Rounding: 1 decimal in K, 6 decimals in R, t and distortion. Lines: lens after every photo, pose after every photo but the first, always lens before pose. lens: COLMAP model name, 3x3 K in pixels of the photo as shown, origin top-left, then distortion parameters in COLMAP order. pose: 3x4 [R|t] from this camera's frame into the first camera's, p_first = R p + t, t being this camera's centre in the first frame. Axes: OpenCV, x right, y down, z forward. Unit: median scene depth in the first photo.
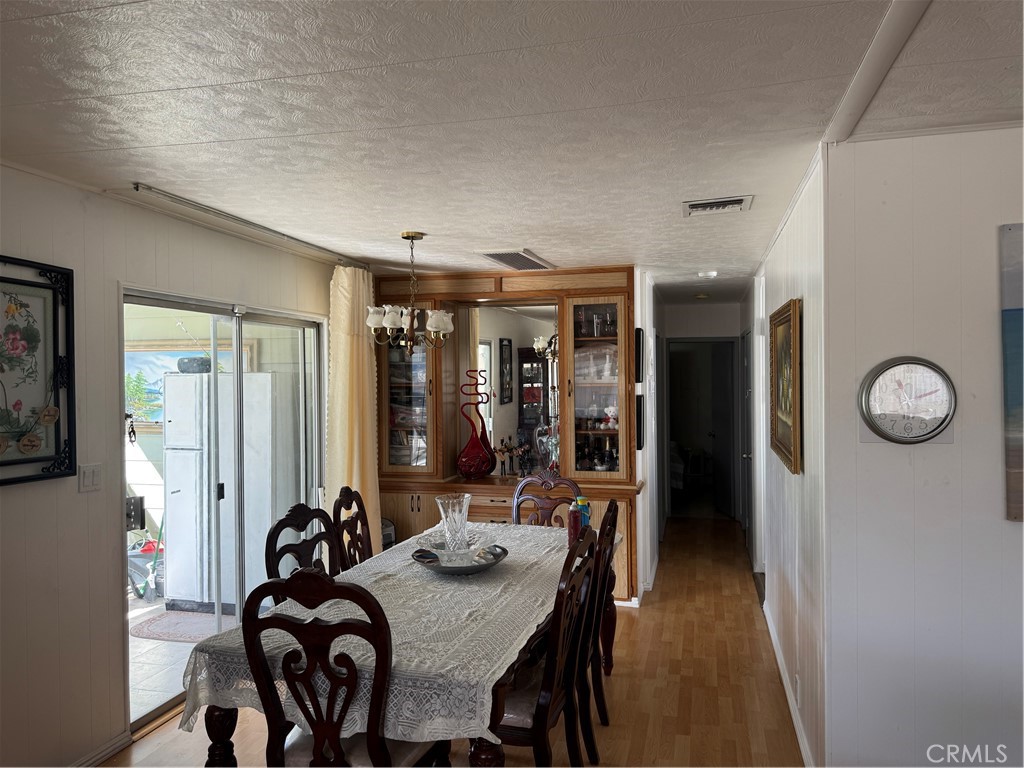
lens RADIAL K [[717.9, 0, 510.0], [0, 717.9, 379.7], [0, 0, 1]] dist [0.020539, -0.037684]
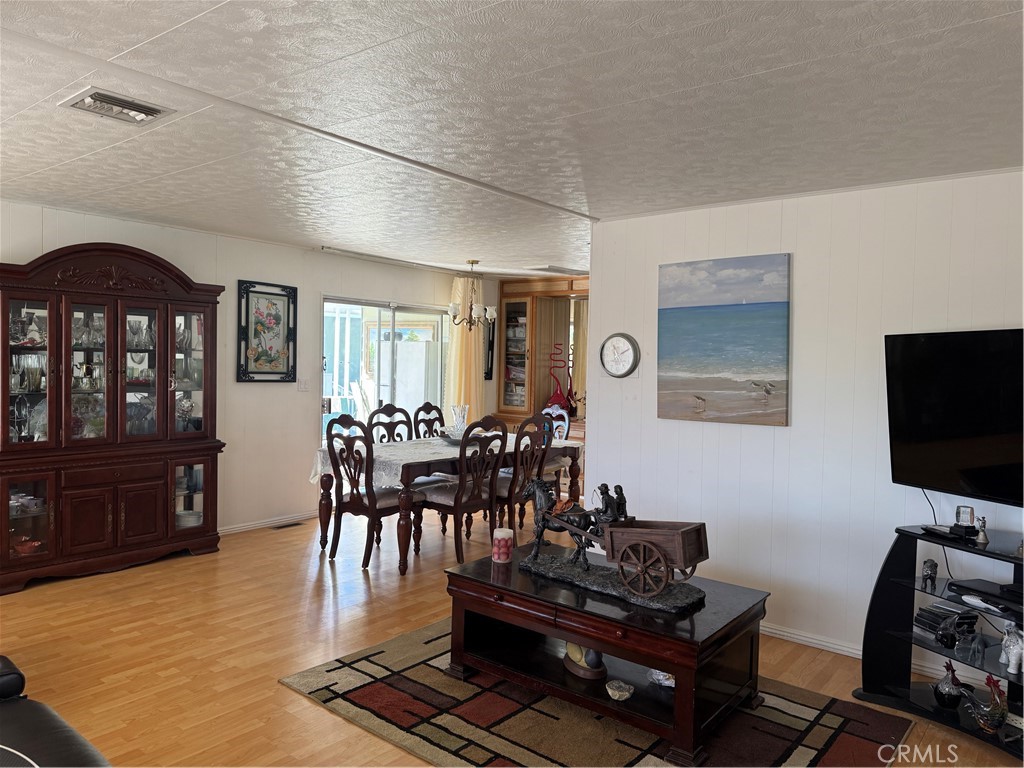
lens RADIAL K [[717.9, 0, 514.9], [0, 717.9, 385.5], [0, 0, 1]] dist [0.020539, -0.037684]
pose [[0.914480, 0.046349, -0.401969, 0.888561], [-0.034713, 0.998742, 0.036188, 0.041405], [0.403140, -0.019140, 0.914938, -0.731858]]
